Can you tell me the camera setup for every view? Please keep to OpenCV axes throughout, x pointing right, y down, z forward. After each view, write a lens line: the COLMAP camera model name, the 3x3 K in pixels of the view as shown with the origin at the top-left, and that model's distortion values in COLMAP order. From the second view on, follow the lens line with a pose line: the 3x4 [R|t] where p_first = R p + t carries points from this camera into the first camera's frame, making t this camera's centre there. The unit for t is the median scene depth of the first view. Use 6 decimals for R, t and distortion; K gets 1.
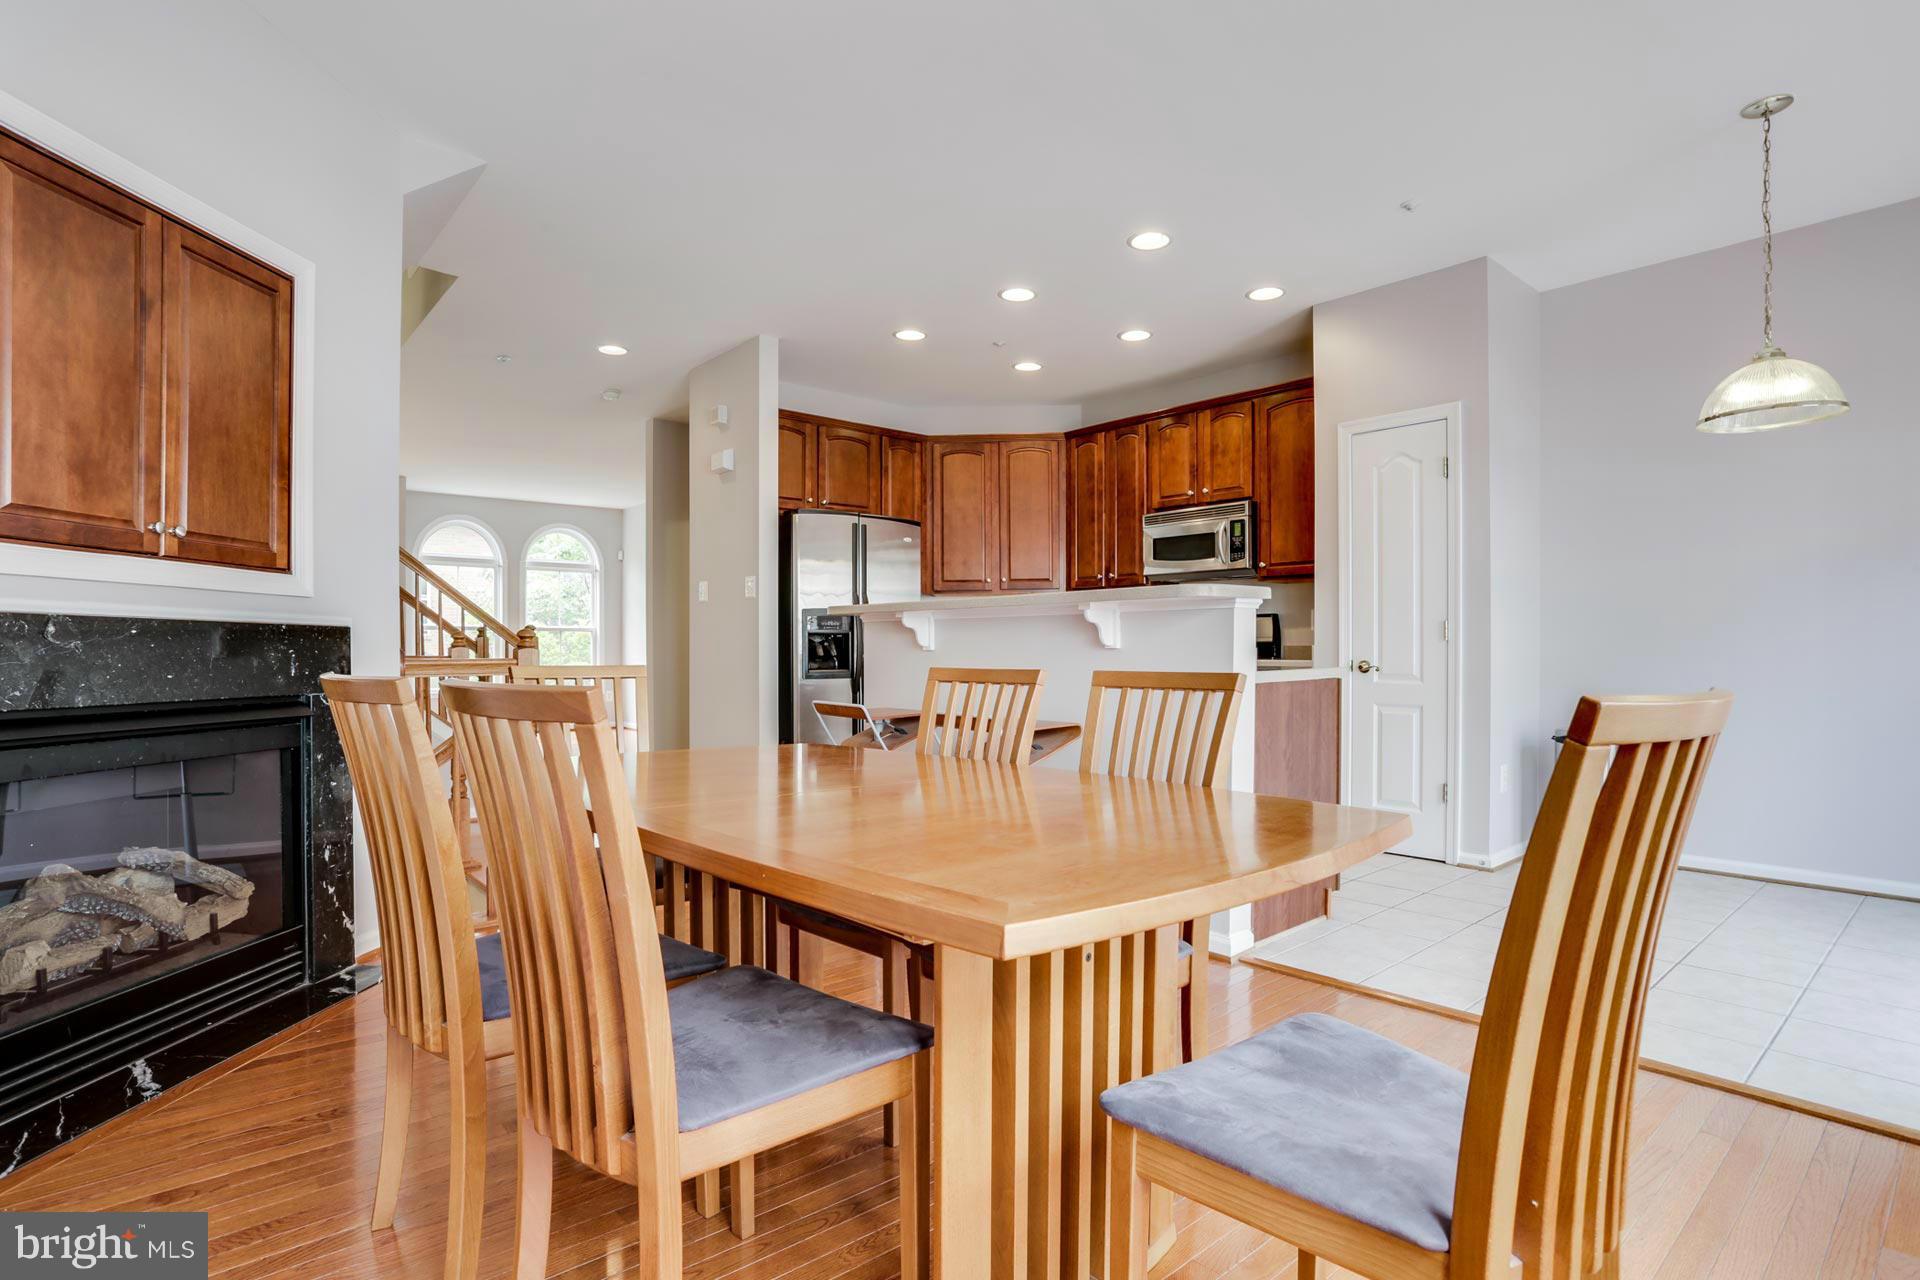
lens RADIAL K [[990.8, 0, 985.1], [0, 990.8, 679.0], [0, 0, 1]] dist [-0.001817, 0.001940]
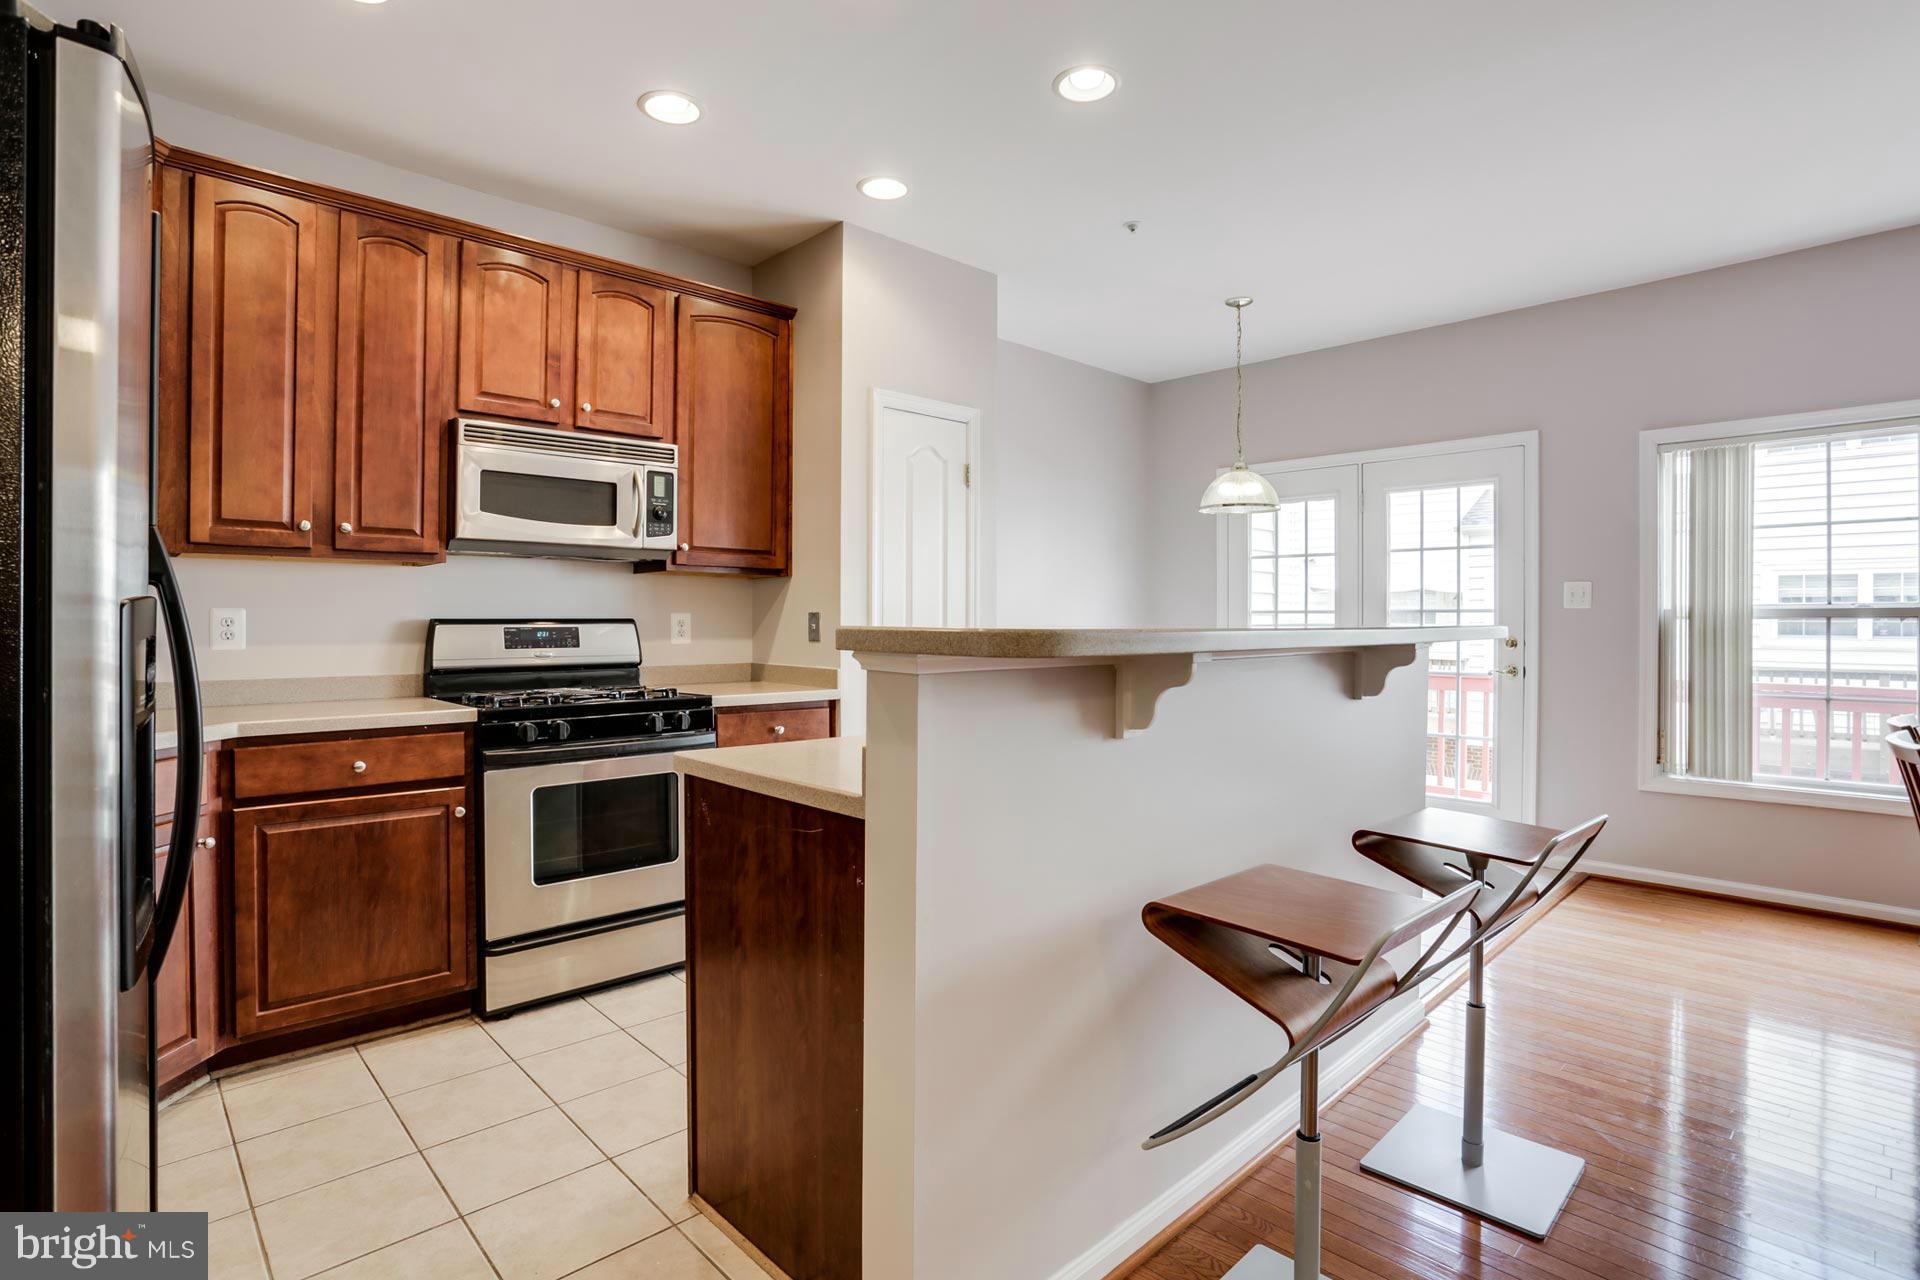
lens RADIAL K [[983.4, 0, 965.8], [0, 983.4, 604.4], [0, 0, 1]] dist [-0.002369, 0.000001]
pose [[-0.041699, 0.008383, 0.999095, -0.371678], [0.024949, 0.999662, -0.007347, -0.064991], [-0.998819, 0.024620, -0.041894, 0.816736]]
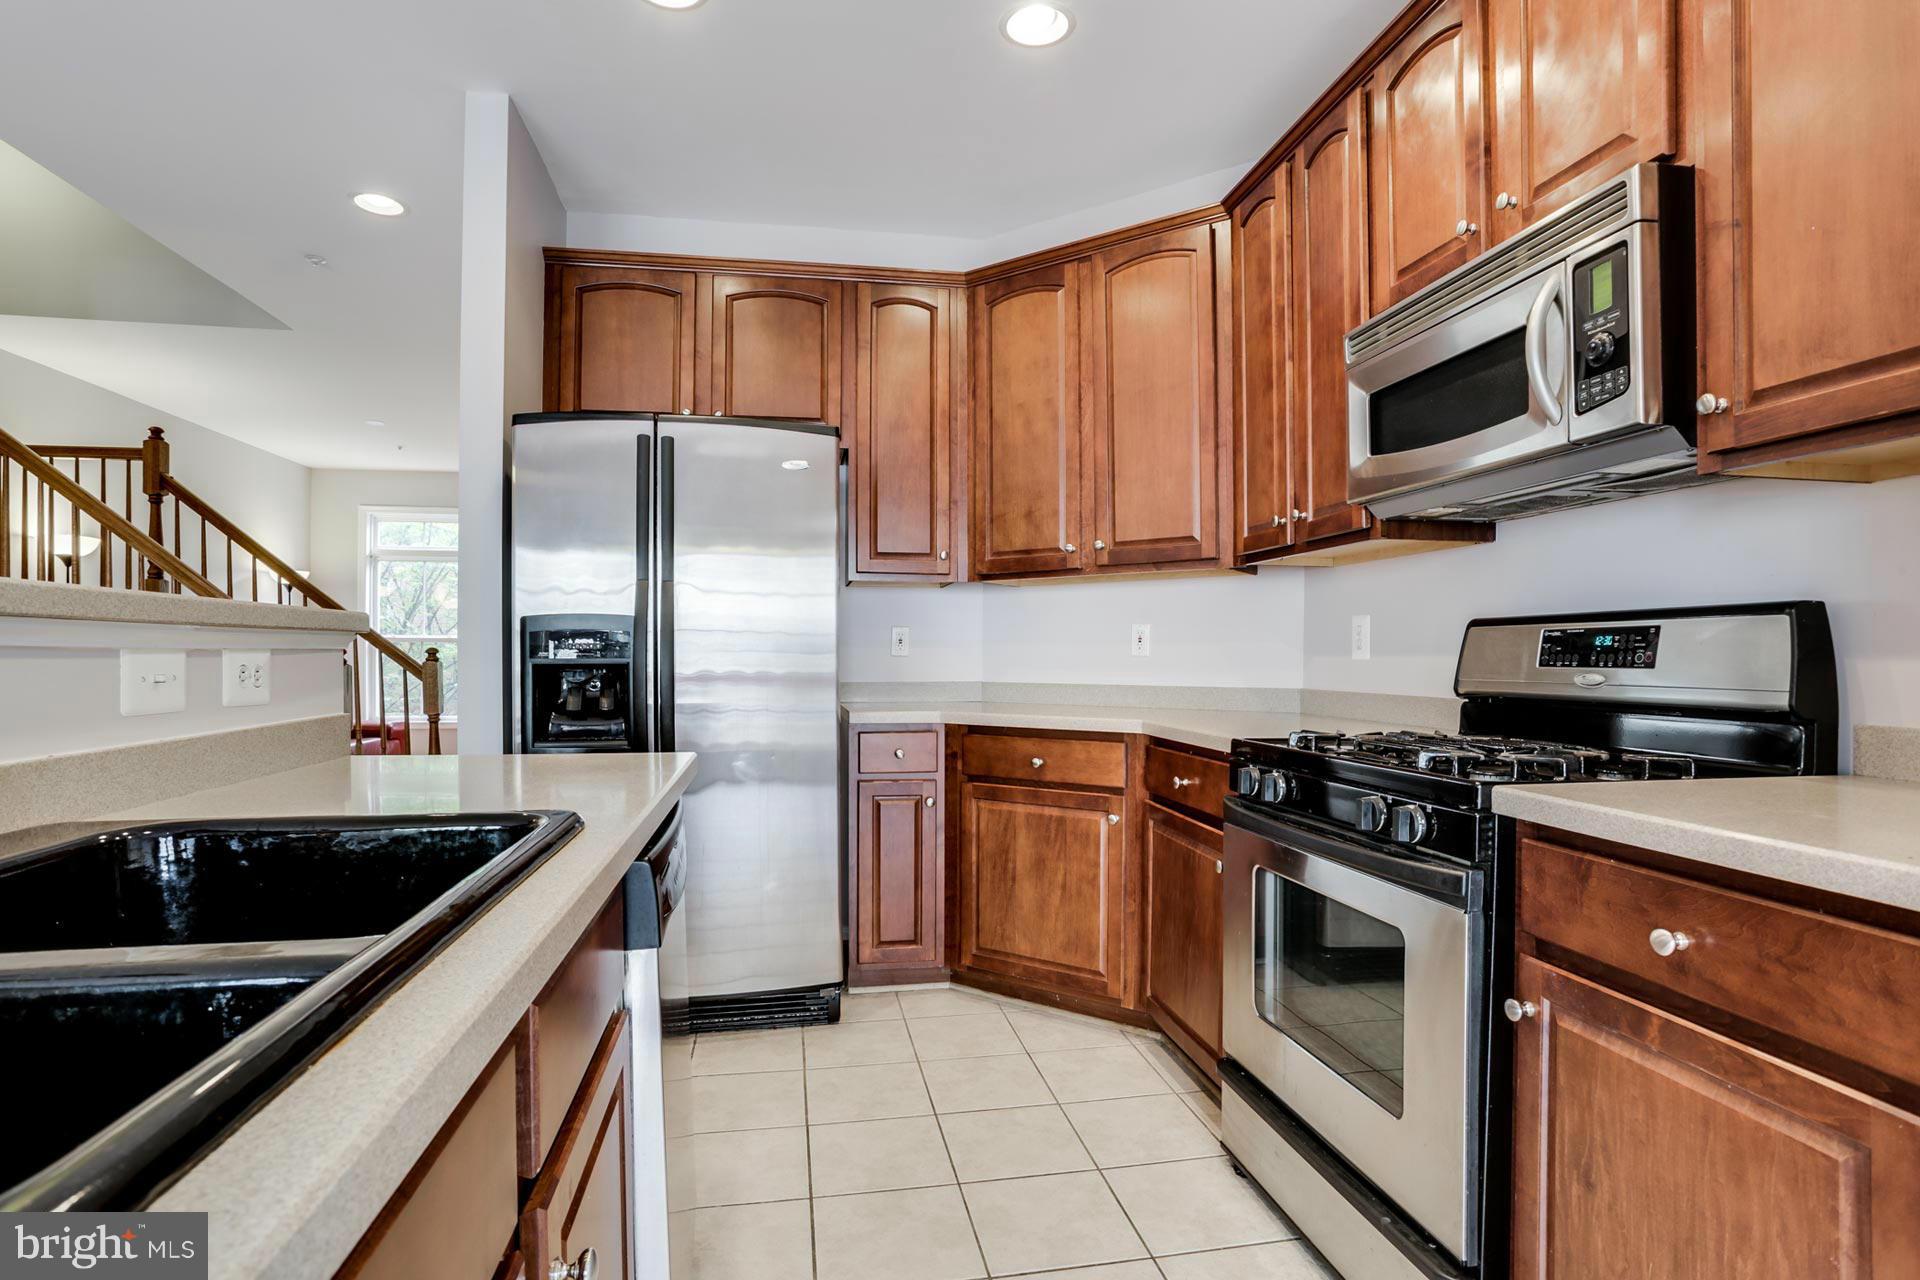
lens RADIAL K [[977.0, 0, 960.7], [0, 977.0, 663.4], [0, 0, 1]] dist [-0.073276, 0.041355]
pose [[0.841477, 0.002385, -0.540288, 0.243250], [-0.014878, 0.999713, -0.018759, -0.041532], [0.540088, 0.023823, 0.841271, 0.680599]]
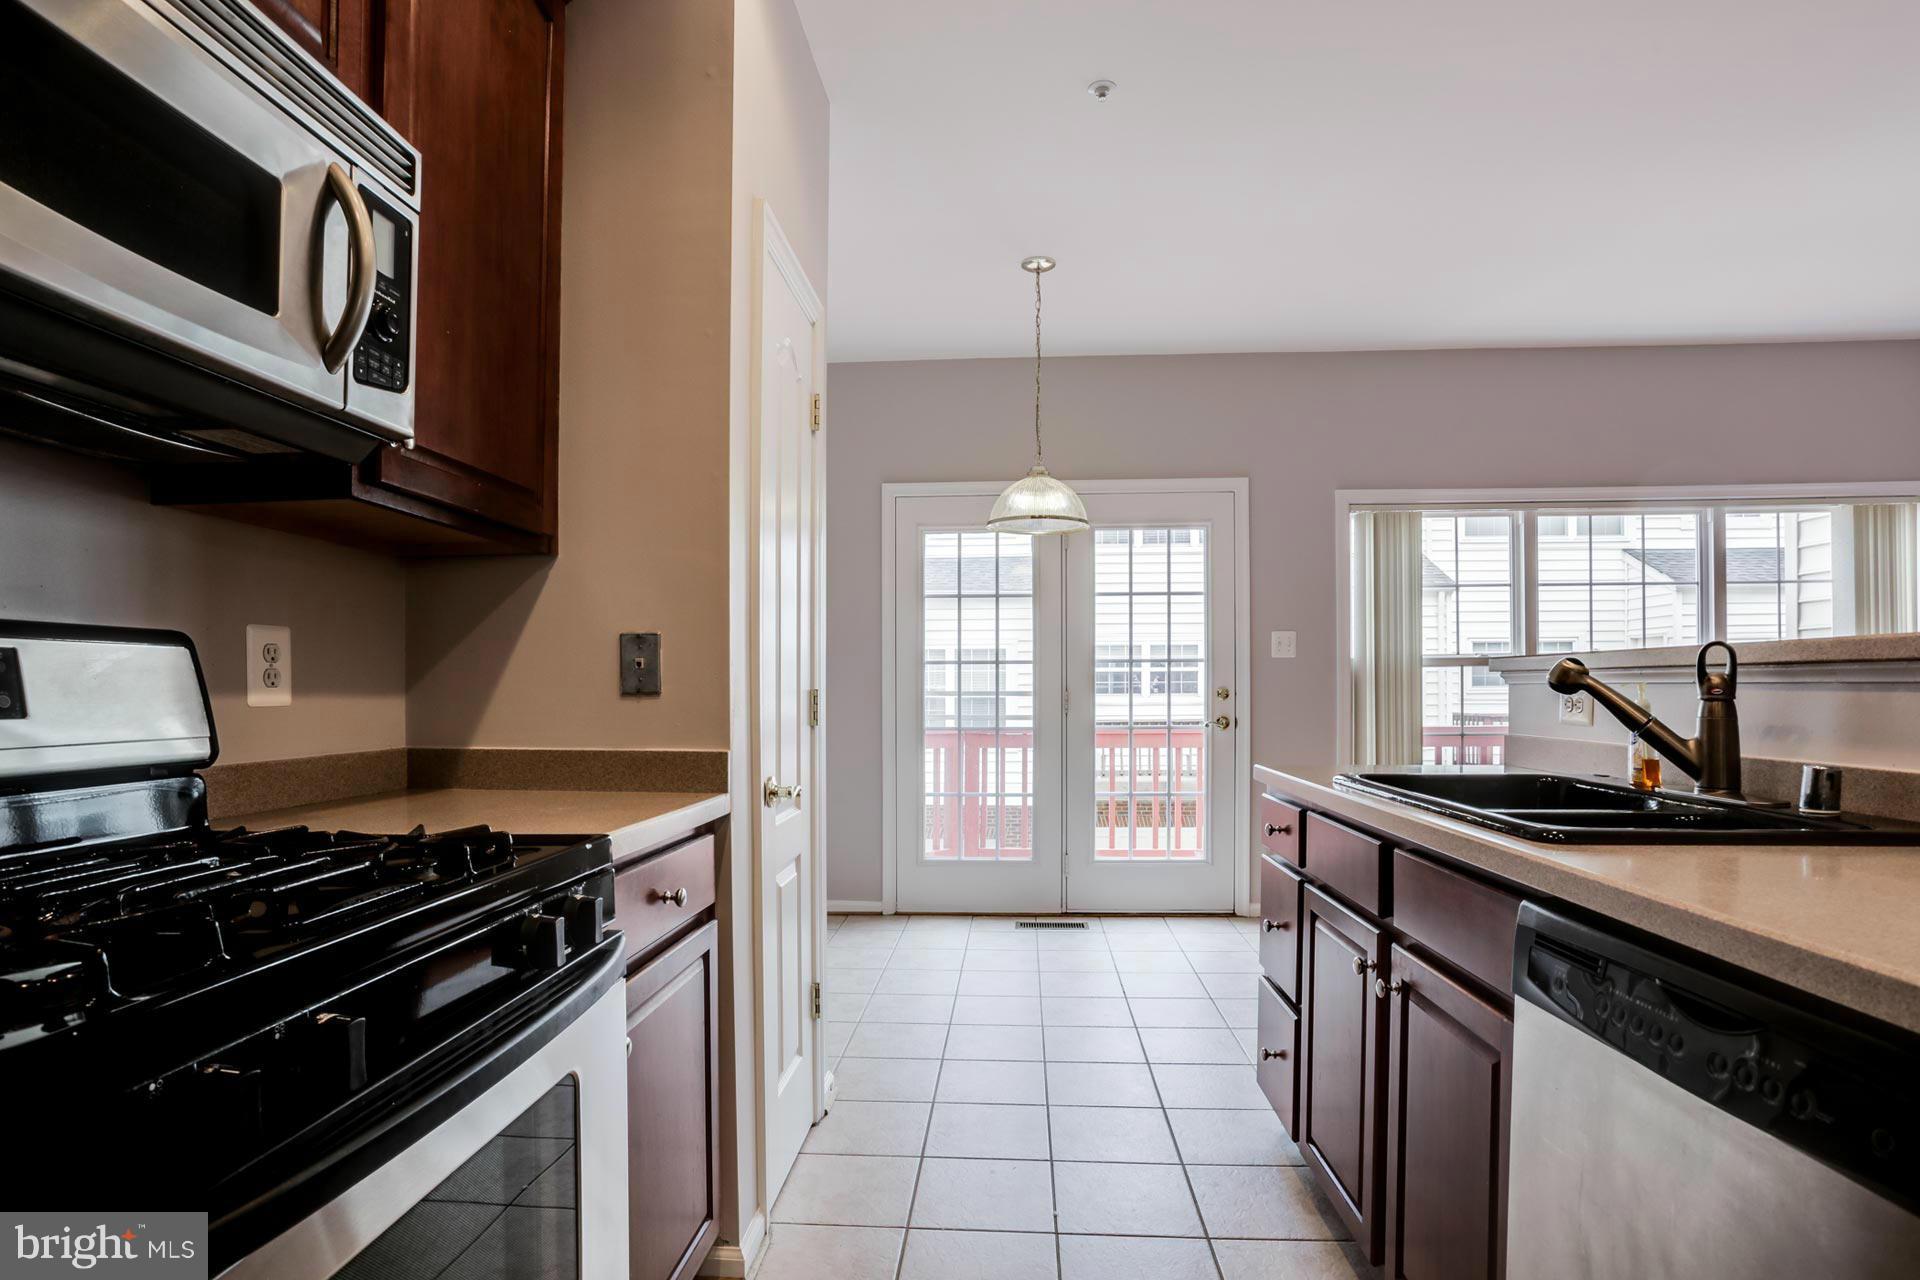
lens RADIAL K [[977.0, 0, 960.7], [0, 977.0, 663.4], [0, 0, 1]] dist [-0.073276, 0.041355]
pose [[-0.682966, 0.018214, 0.730223, 0.014803], [0.022713, 0.999735, -0.003693, -0.053511], [-0.730097, 0.014063, -0.683199, 1.030680]]
